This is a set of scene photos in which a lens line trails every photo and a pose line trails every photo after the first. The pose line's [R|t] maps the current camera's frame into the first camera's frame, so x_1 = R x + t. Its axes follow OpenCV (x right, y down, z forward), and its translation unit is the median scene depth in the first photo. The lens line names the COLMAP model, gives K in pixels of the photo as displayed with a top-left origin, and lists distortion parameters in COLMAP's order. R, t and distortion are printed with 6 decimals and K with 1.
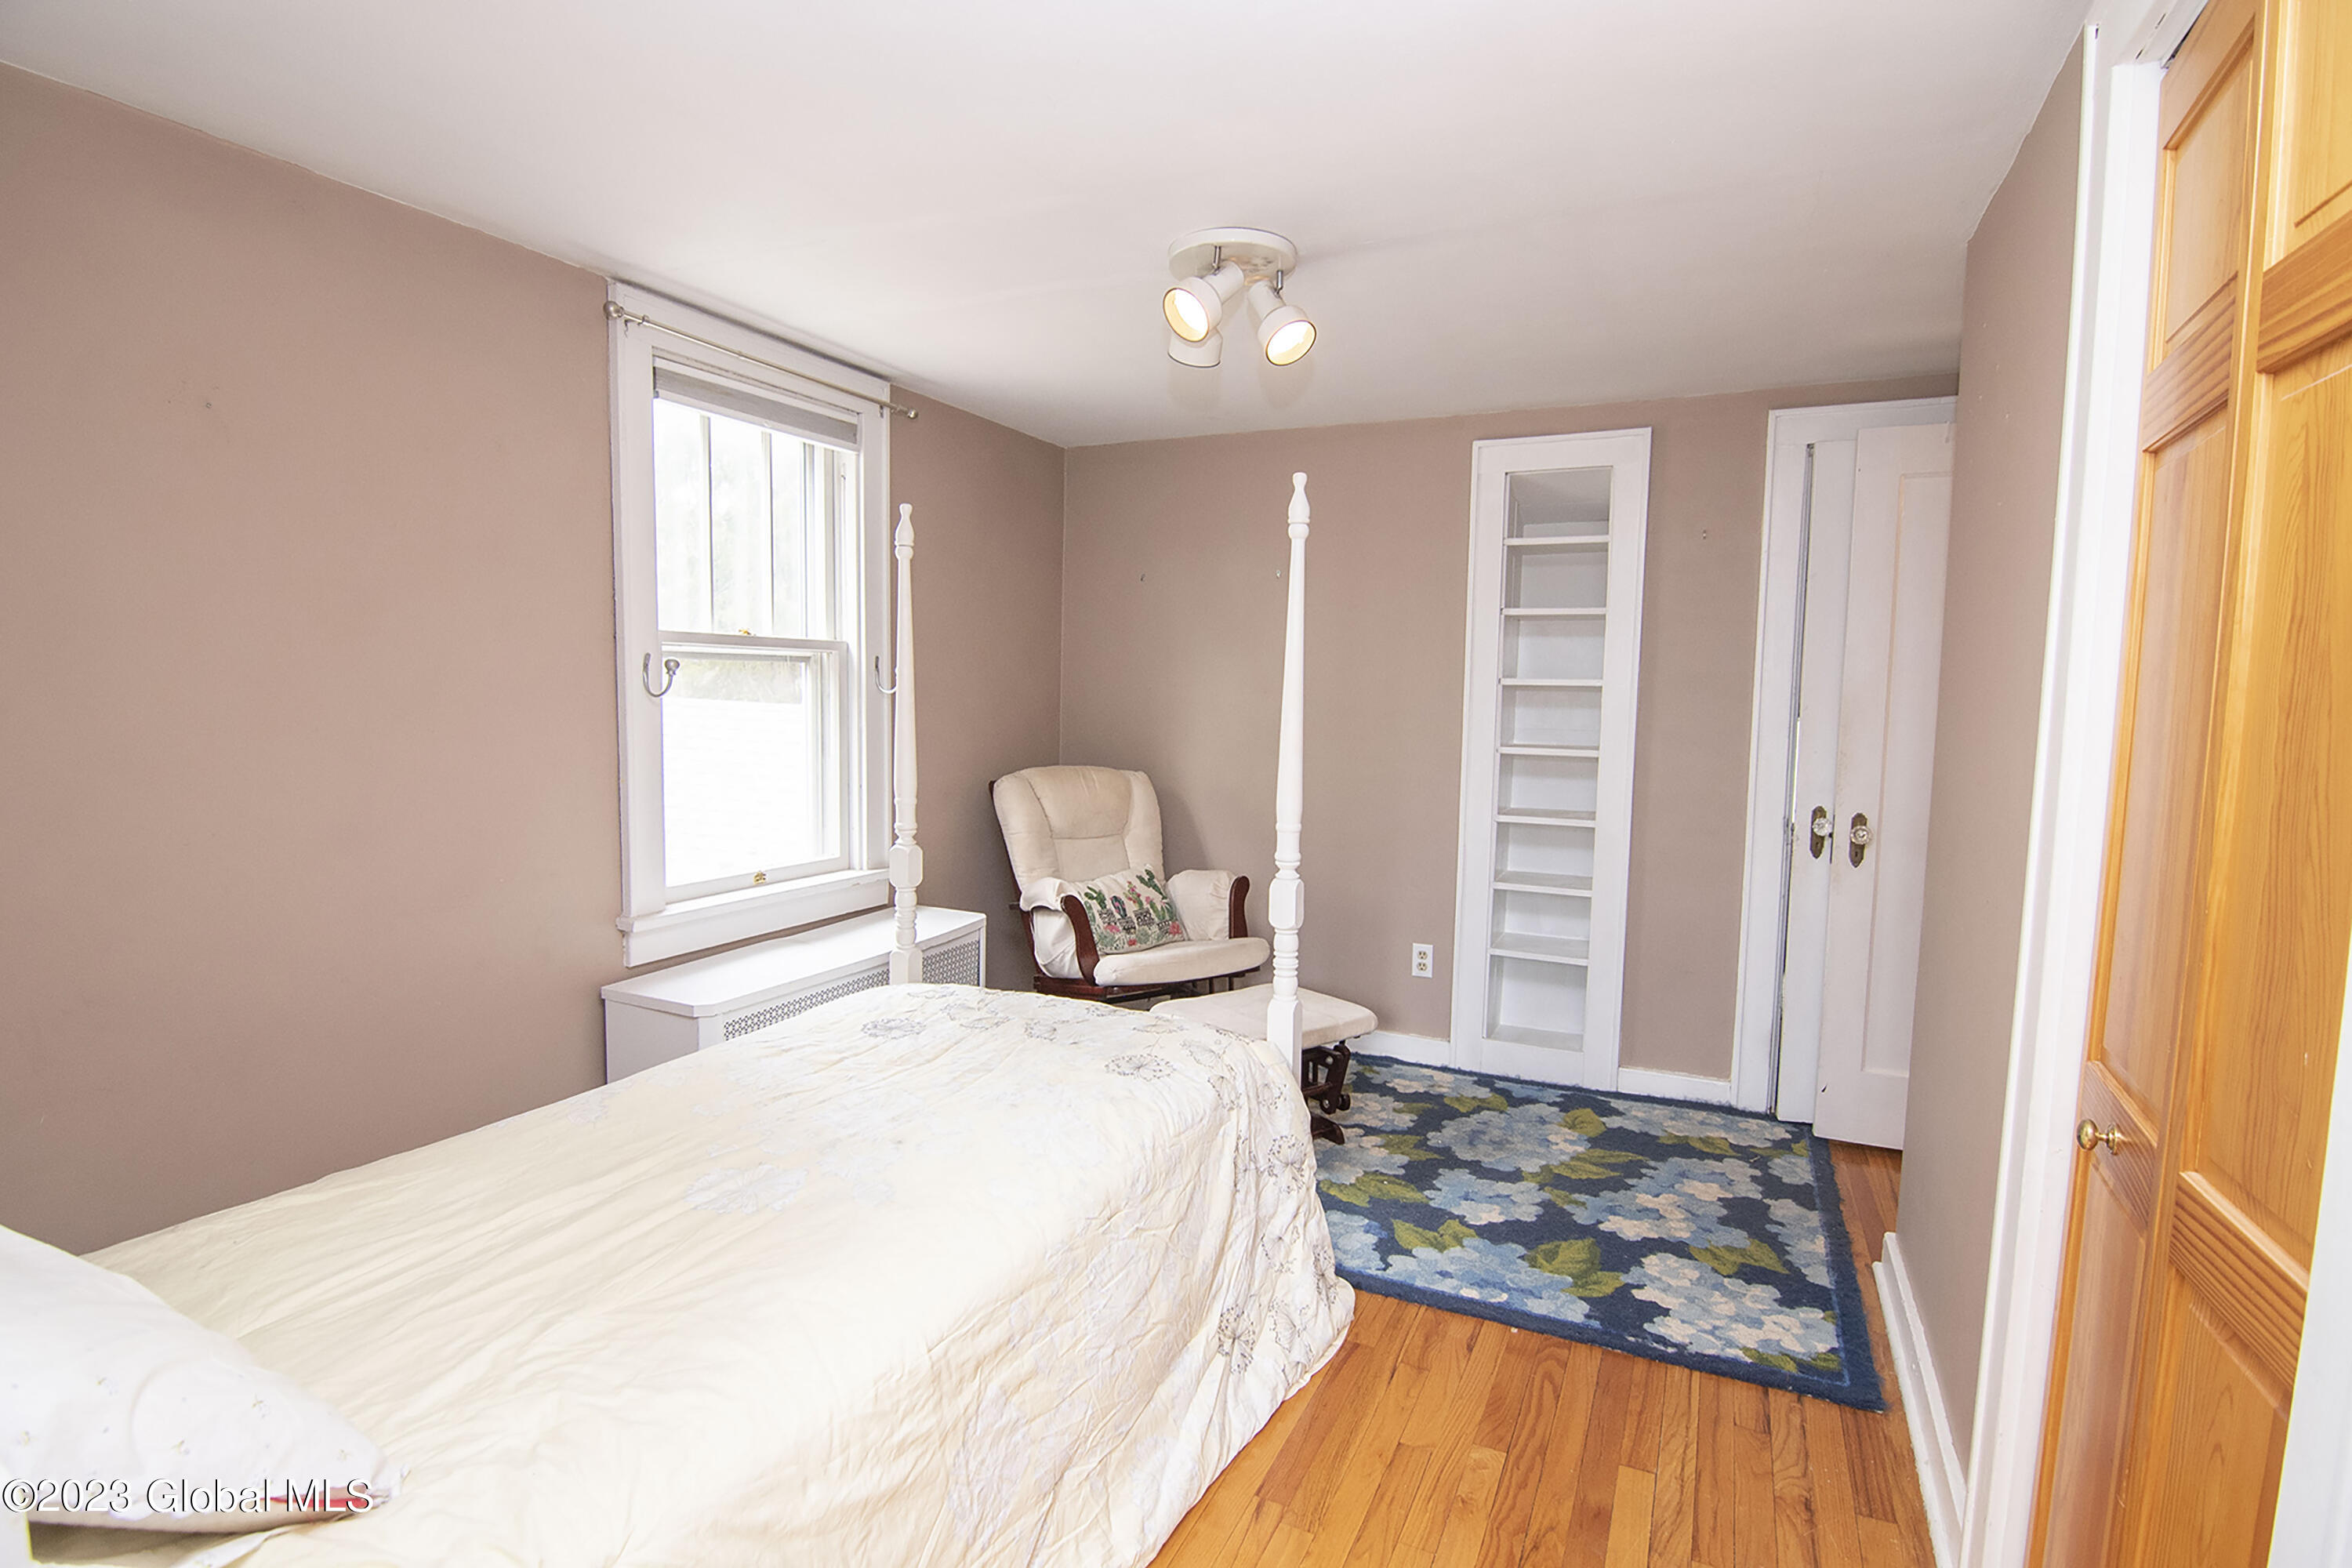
lens RADIAL K [[1143.2, 0, 1178.4], [0, 1143.2, 786.5], [0, 0, 1]] dist [-0.009056, -0.009486]
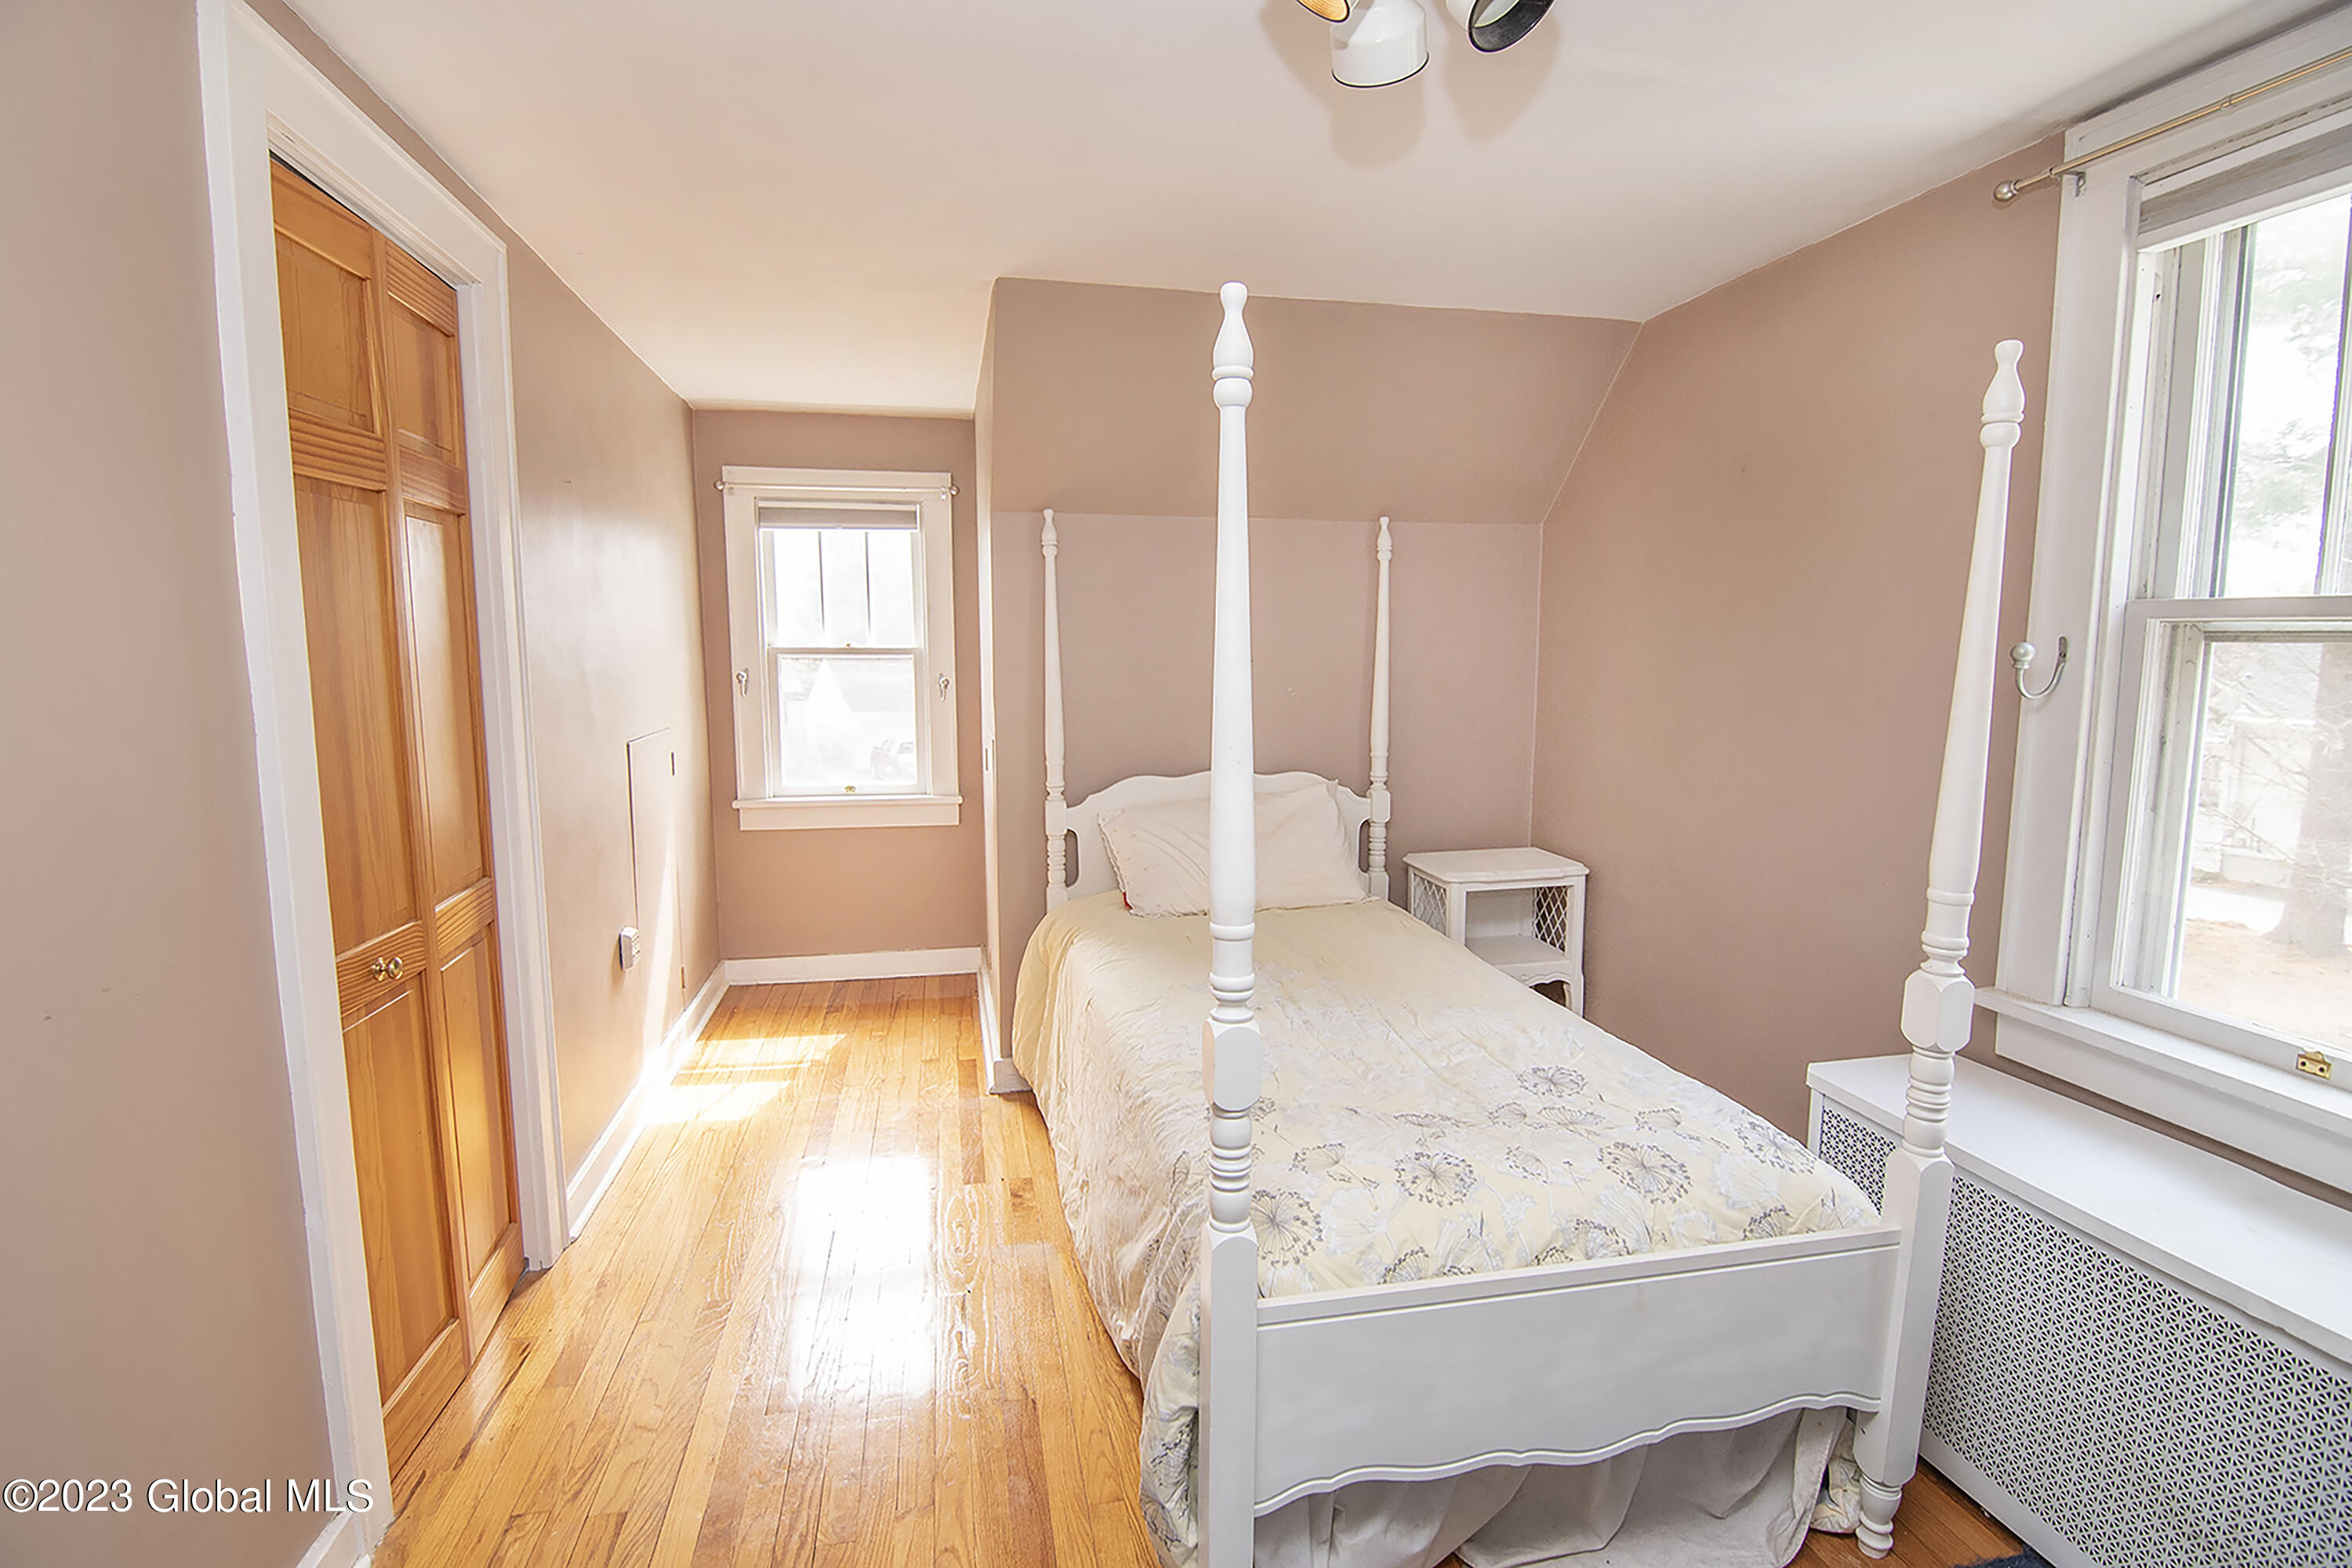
lens RADIAL K [[1143.2, 0, 1177.9], [0, 1143.2, 780.2], [0, 0, 1]] dist [-0.009056, -0.009486]
pose [[-0.794848, 0.057049, -0.604122, 0.434169], [-0.068579, 0.980747, 0.182845, -0.132096], [0.602921, 0.186764, -0.775632, 1.342241]]
